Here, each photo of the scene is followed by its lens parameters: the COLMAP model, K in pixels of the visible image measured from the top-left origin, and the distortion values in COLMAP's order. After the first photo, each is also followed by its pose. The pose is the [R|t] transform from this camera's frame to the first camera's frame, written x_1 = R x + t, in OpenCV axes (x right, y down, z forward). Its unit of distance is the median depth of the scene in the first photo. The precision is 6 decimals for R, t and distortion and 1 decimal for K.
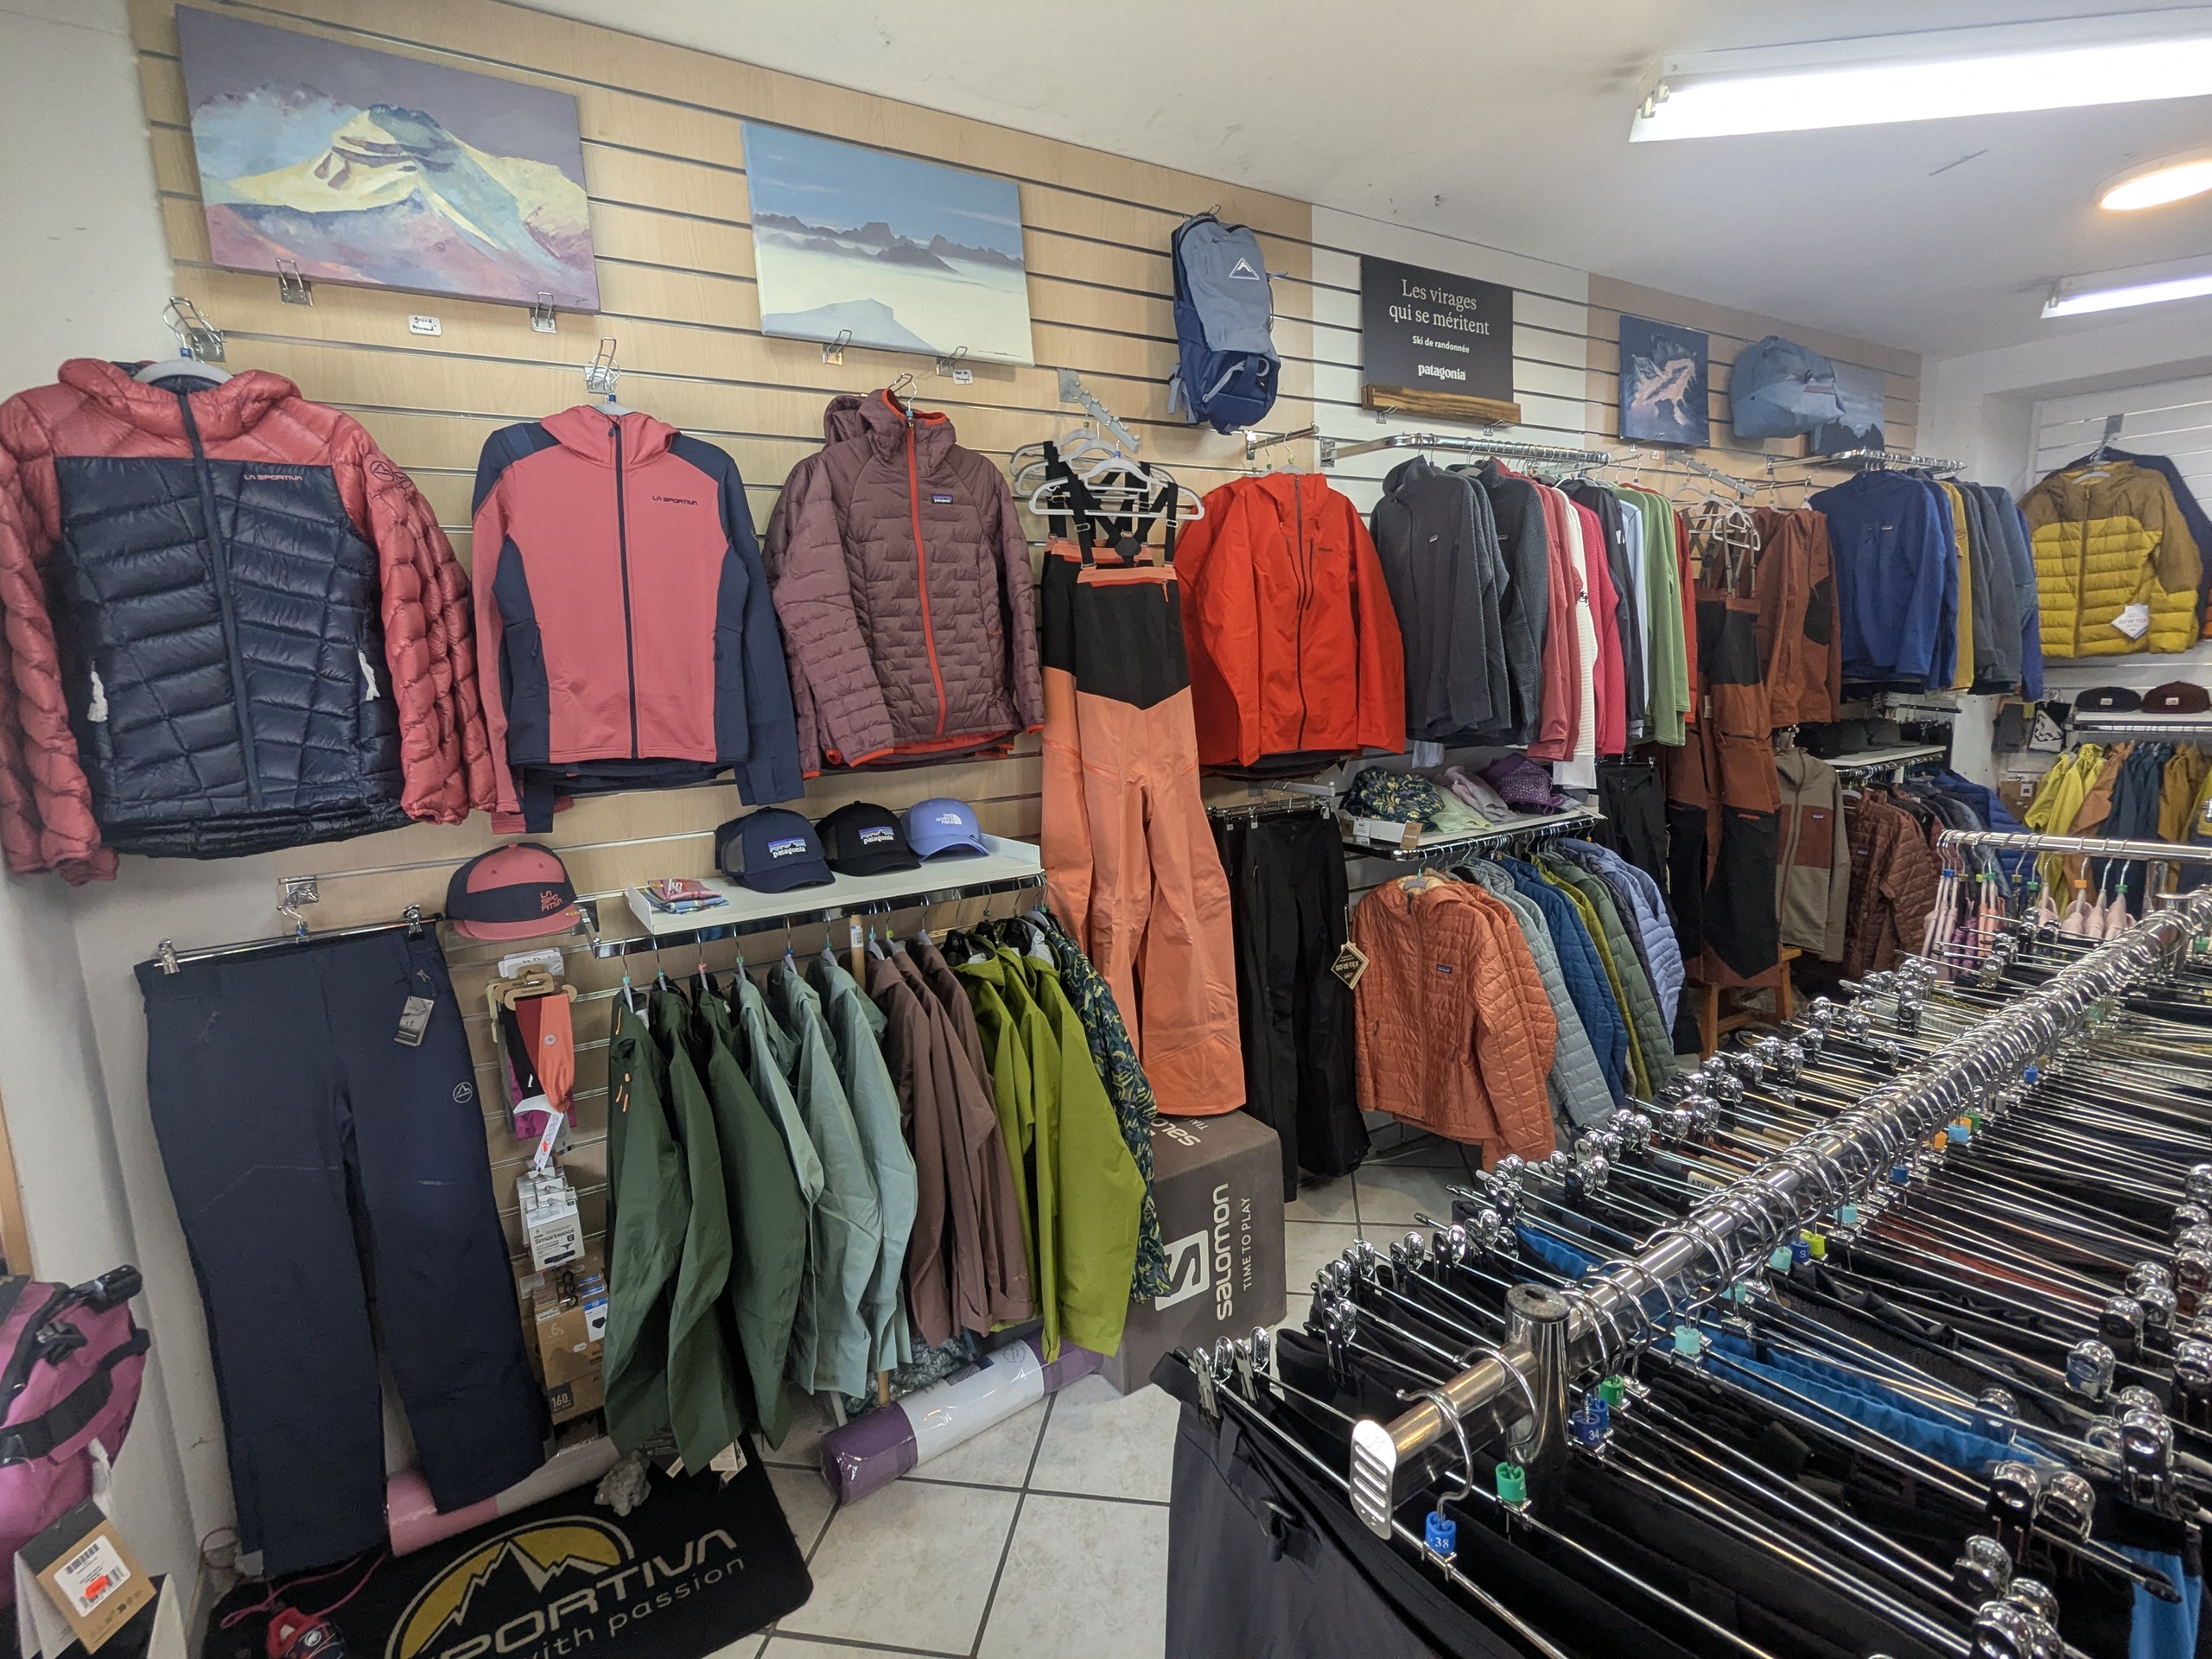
lens RADIAL K [[1033.2, 0, 1099.1], [0, 1033.2, 832.9], [0, 0, 1]] dist [-0.005313, 0.001653]
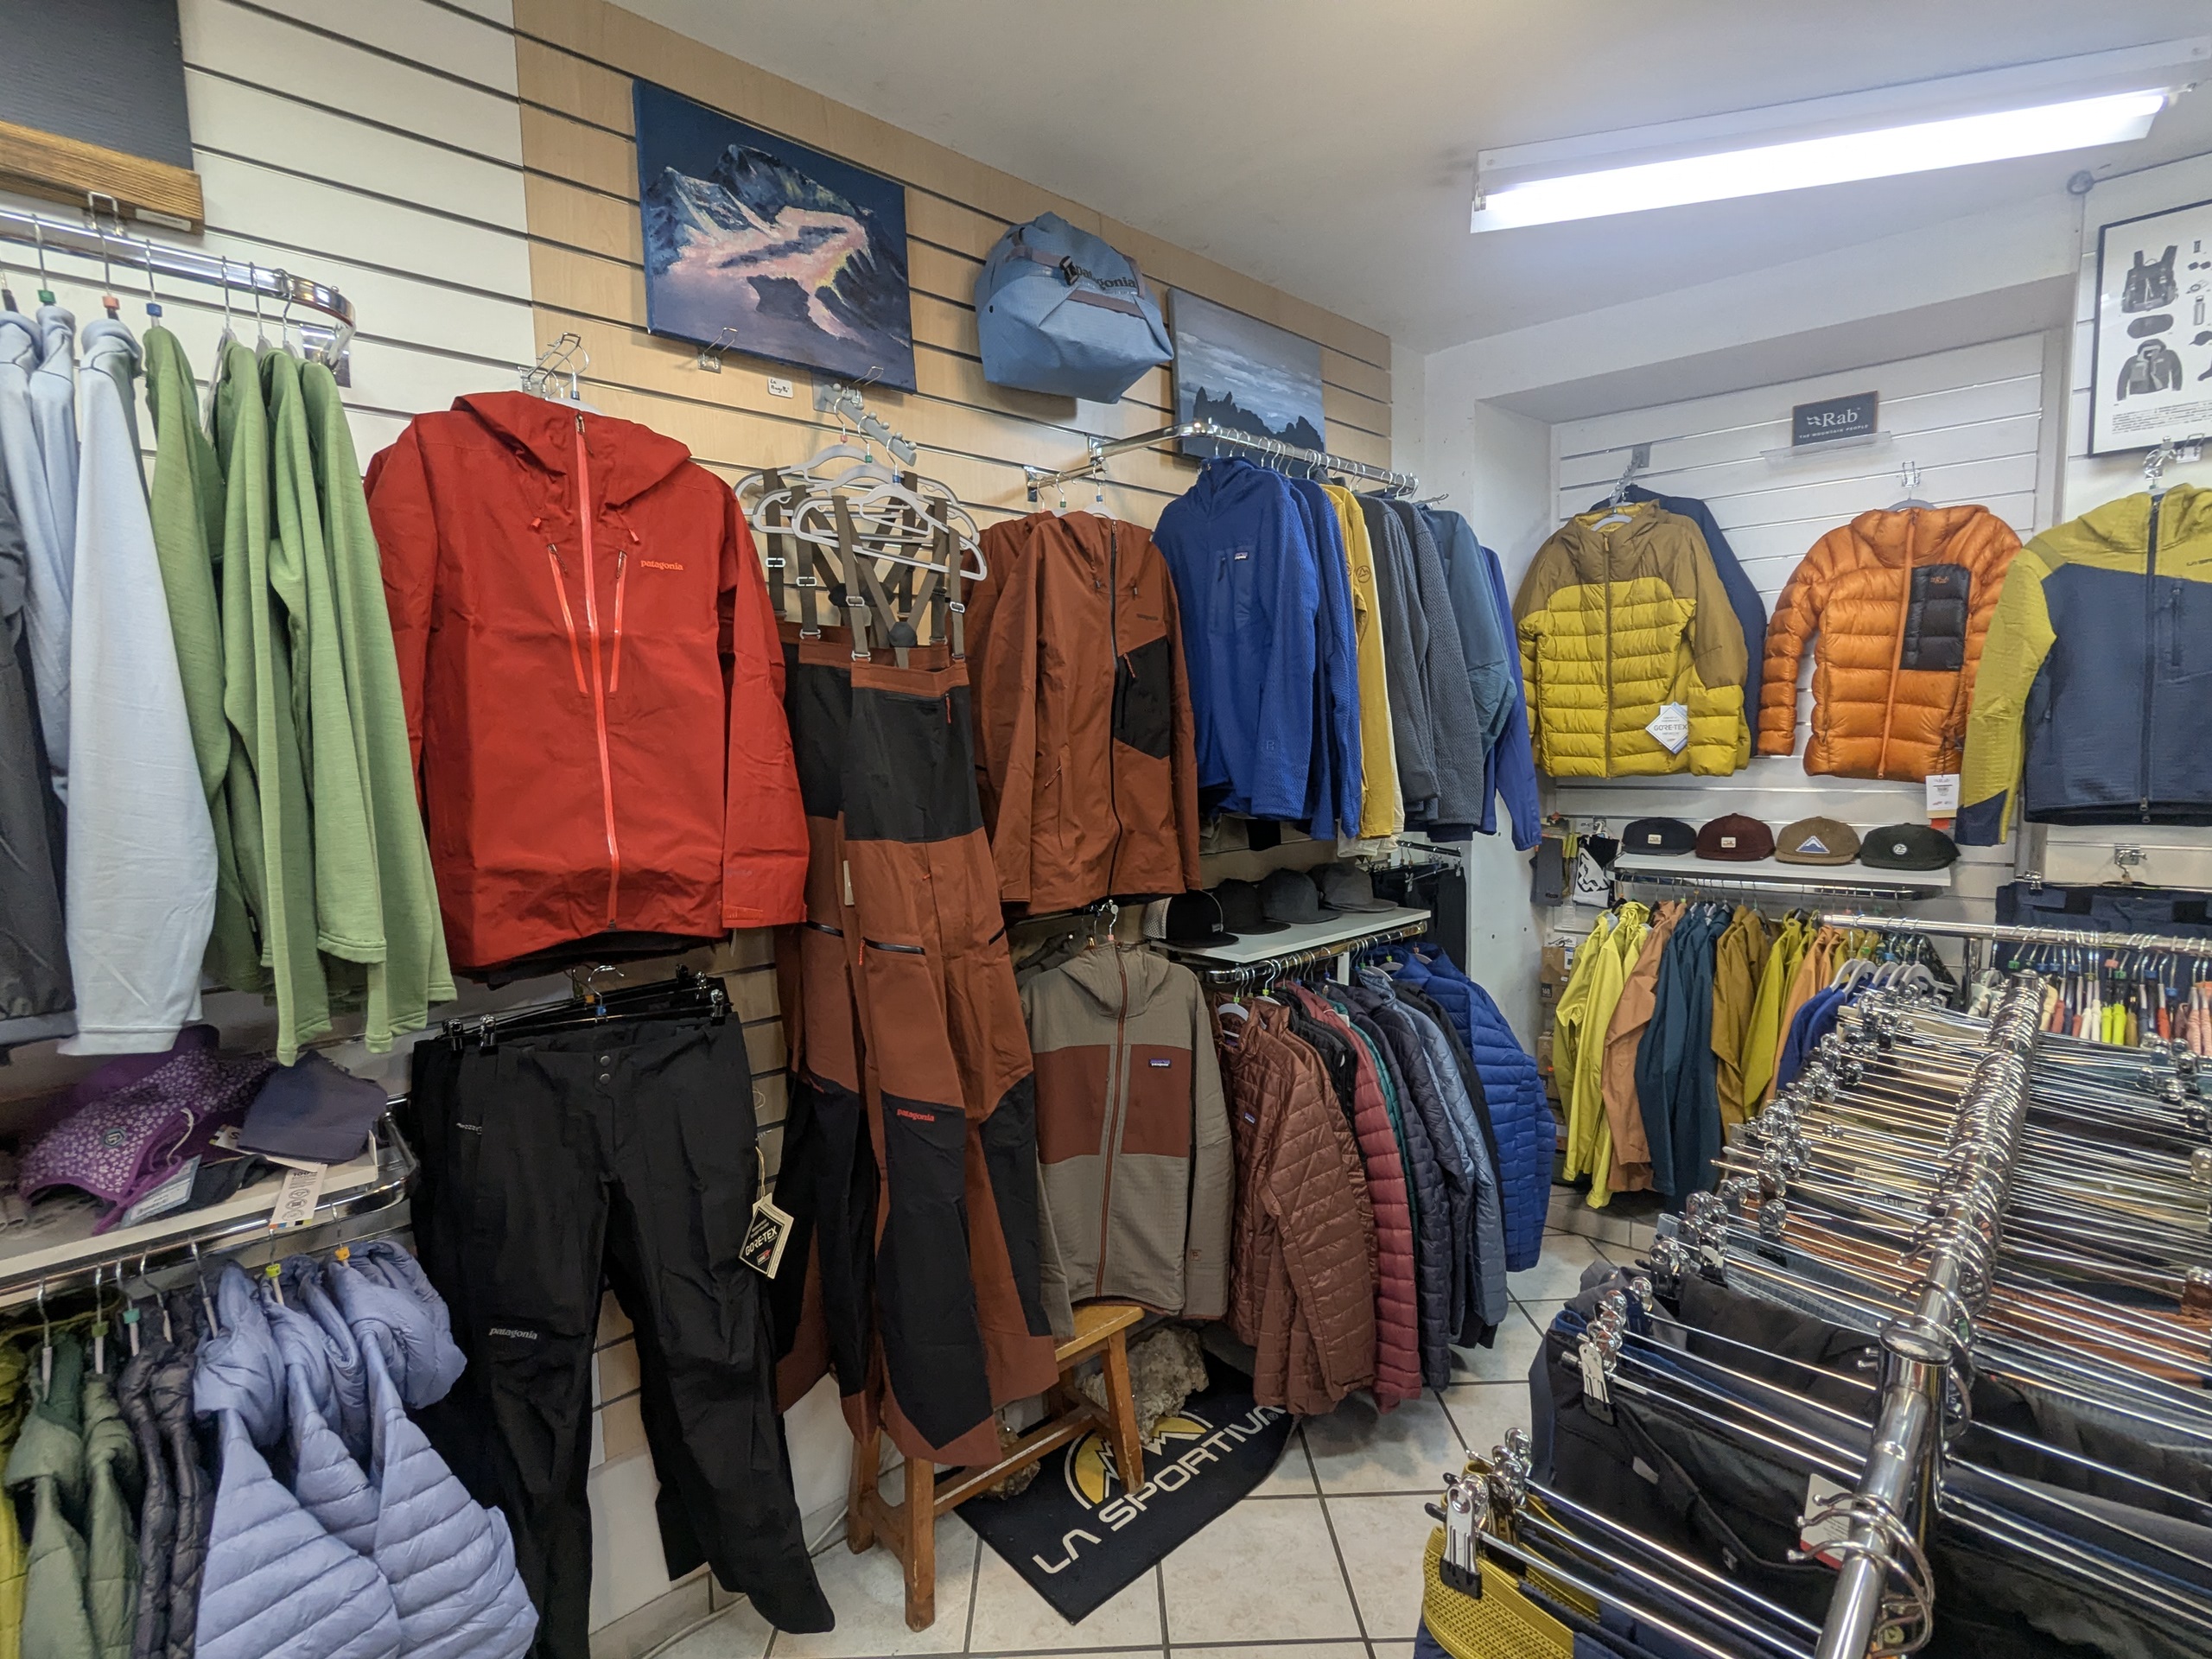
lens RADIAL K [[1033.2, 0, 1113.8], [0, 1033.2, 826.4], [0, 0, 1]] dist [-0.005313, 0.001653]
pose [[0.980346, 0.005341, 0.197213, 0.505261], [0.010465, 0.996818, -0.079020, -0.089372], [-0.197008, 0.079531, 0.977171, 0.405615]]
